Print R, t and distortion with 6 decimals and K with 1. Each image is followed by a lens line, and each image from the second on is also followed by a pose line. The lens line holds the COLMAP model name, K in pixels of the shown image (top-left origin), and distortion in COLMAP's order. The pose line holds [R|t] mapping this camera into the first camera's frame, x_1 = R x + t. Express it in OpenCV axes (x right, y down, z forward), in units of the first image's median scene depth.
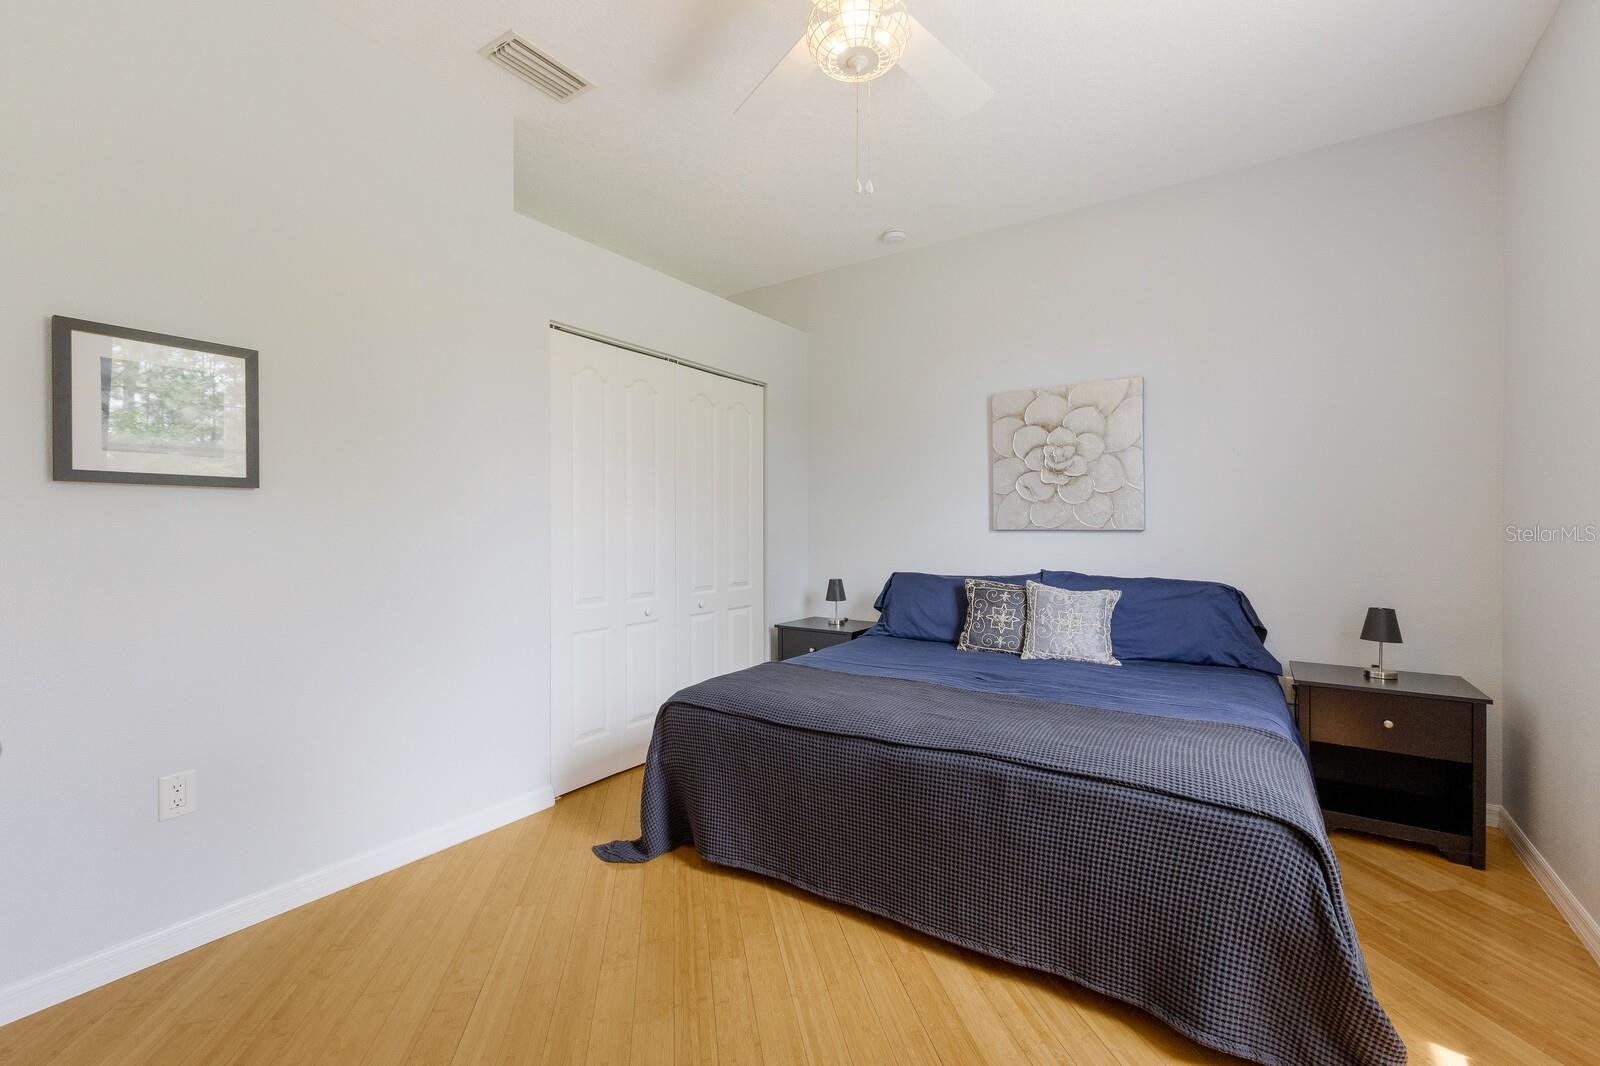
lens RADIAL K [[688.0, 0, 799.1], [0, 688.0, 523.6], [0, 0, 1]] dist [0.017562, -0.000176]
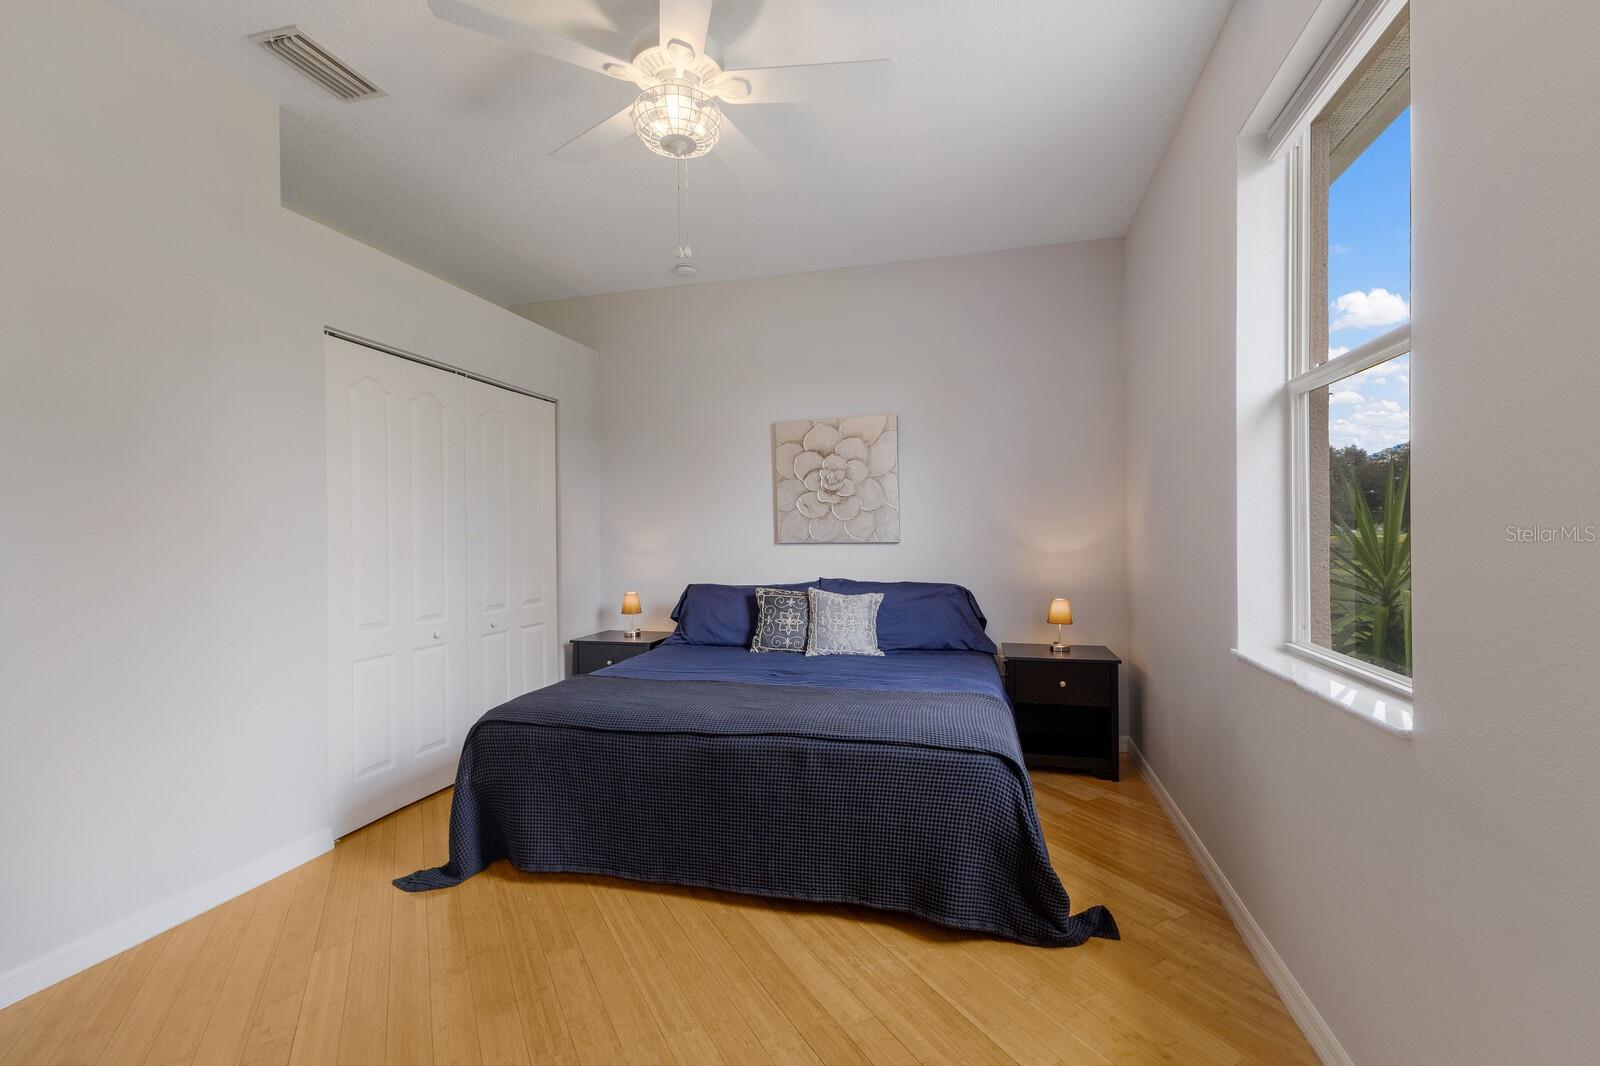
lens RADIAL K [[688.0, 0, 799.3], [0, 688.0, 524.4], [0, 0, 1]] dist [0.017562, -0.000176]
pose [[0.946311, -0.005392, 0.323213, -0.074982], [0.009599, 0.999889, -0.011422, -0.013514], [-0.323115, 0.013911, 0.946257, -0.111103]]
